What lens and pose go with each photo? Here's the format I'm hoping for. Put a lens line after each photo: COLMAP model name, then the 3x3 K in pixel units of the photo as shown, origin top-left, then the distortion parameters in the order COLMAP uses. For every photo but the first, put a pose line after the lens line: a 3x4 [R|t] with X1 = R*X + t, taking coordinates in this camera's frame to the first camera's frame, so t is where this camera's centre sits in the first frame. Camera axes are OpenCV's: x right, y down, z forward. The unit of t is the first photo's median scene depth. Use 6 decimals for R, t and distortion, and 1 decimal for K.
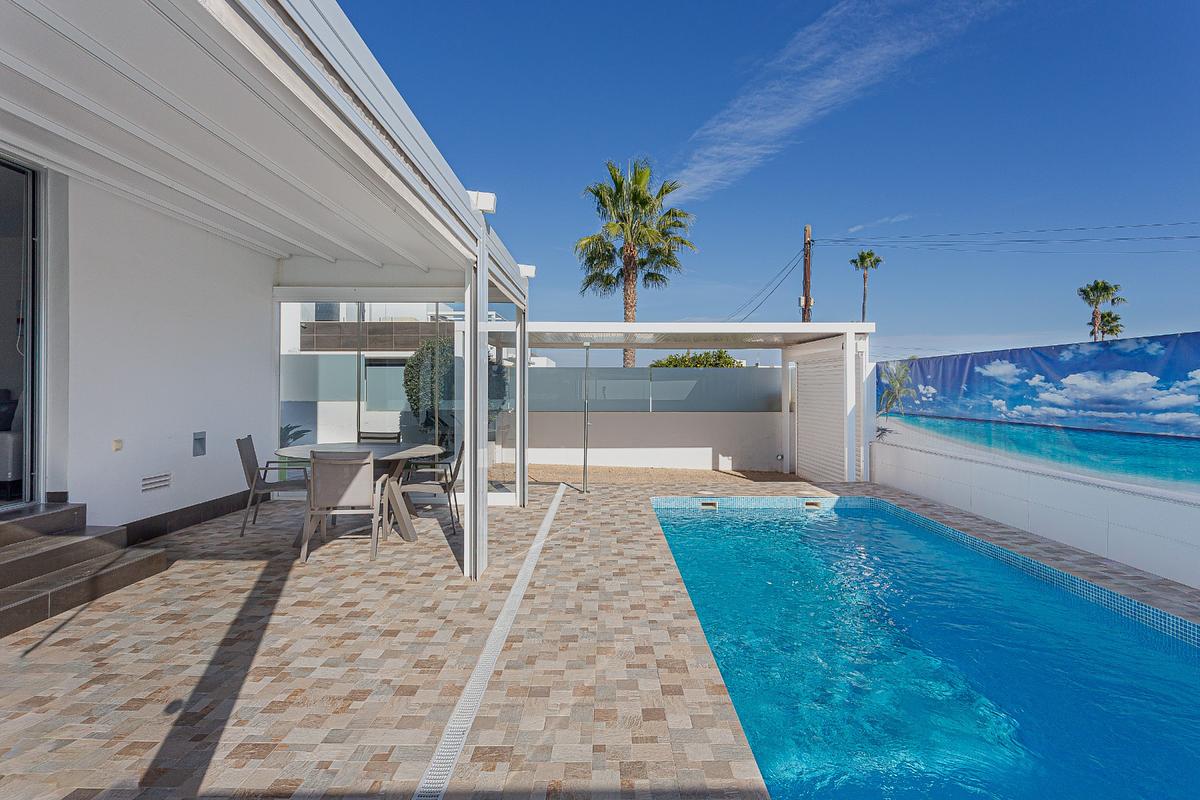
lens RADIAL K [[577.2, 0, 603.3], [0, 577.2, 383.3], [0, 0, 1]] dist [0.004361, 0.000639]
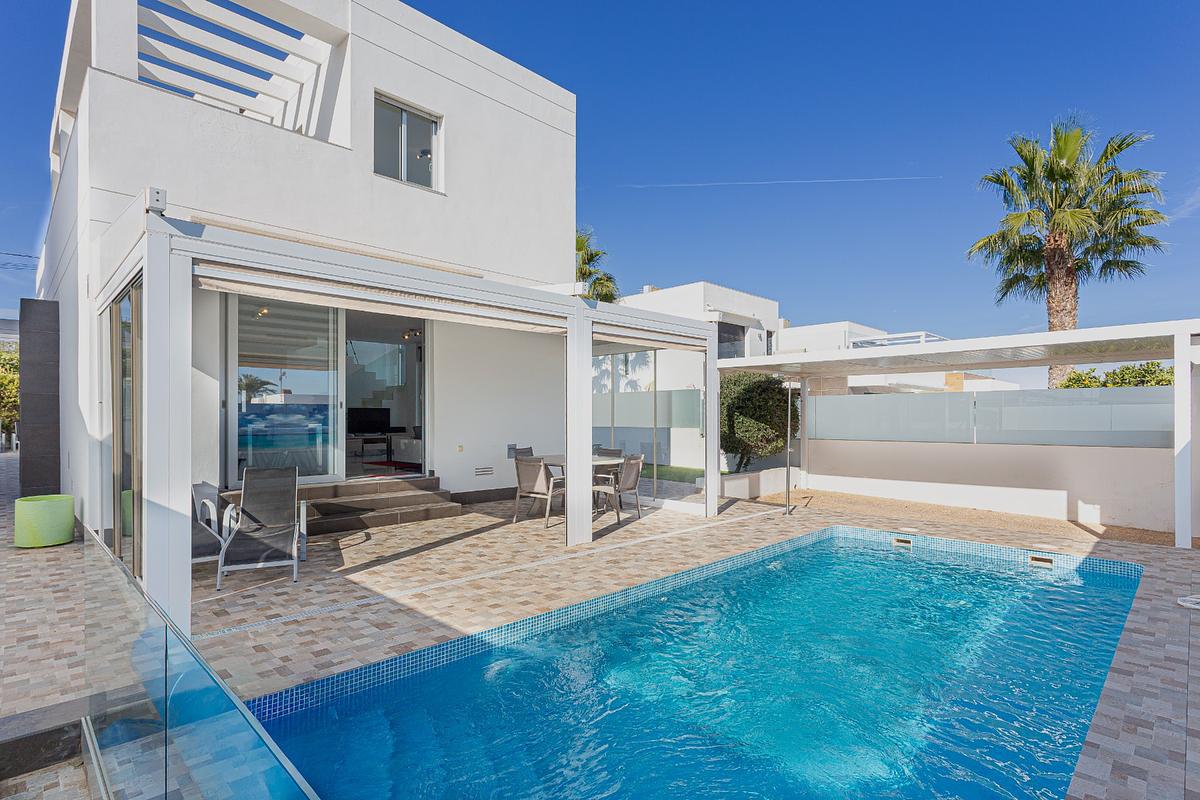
lens RADIAL K [[585.9, 0, 601.7], [0, 585.9, 409.8], [0, 0, 1]] dist [0.001301, 0.001049]
pose [[0.703315, -0.013764, -0.710745, 0.910194], [0.011044, 0.999903, -0.008435, 0.003049], [0.710792, -0.001917, 0.703400, -0.002112]]
